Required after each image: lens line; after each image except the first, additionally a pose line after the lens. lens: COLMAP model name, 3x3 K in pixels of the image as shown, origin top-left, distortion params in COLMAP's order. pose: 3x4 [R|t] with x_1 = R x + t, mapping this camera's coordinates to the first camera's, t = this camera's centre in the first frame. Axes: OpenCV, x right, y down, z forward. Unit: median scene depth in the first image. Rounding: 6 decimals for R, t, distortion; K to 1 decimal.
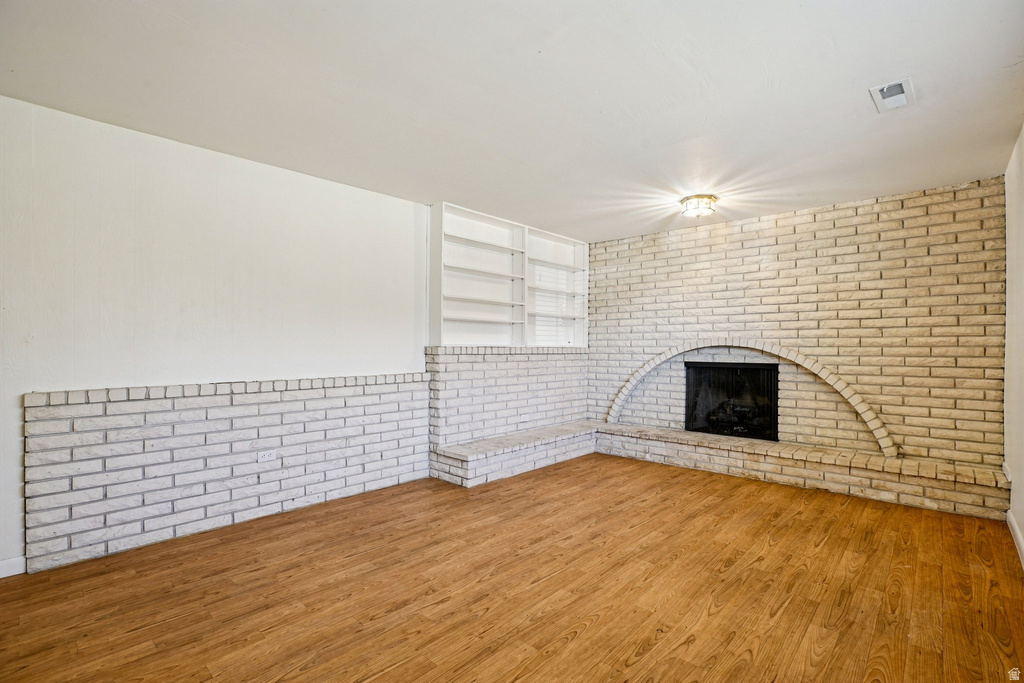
lens RADIAL K [[478.7, 0, 519.9], [0, 478.7, 337.3], [0, 0, 1]] dist [-0.040428, 0.009699]
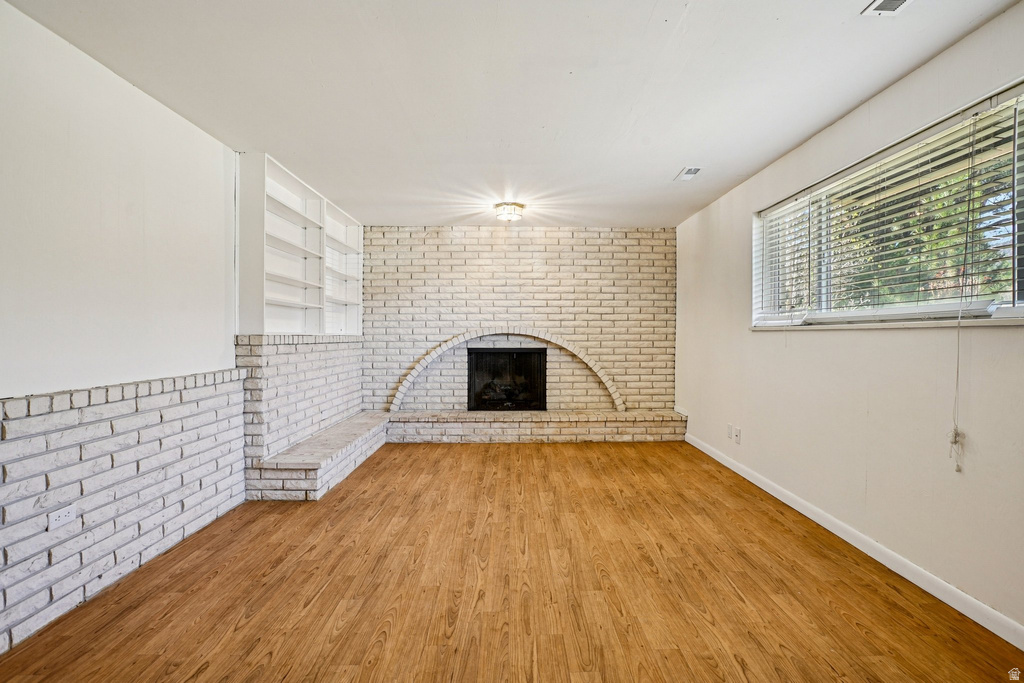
lens RADIAL K [[488.1, 0, 530.4], [0, 488.1, 333.0], [0, 0, 1]] dist [-0.048373, 0.017161]
pose [[0.717048, -0.000515, 0.697023, -0.623024], [-0.011750, 0.999849, 0.012826, 0.000493], [-0.696925, -0.017387, 0.716934, 0.176827]]
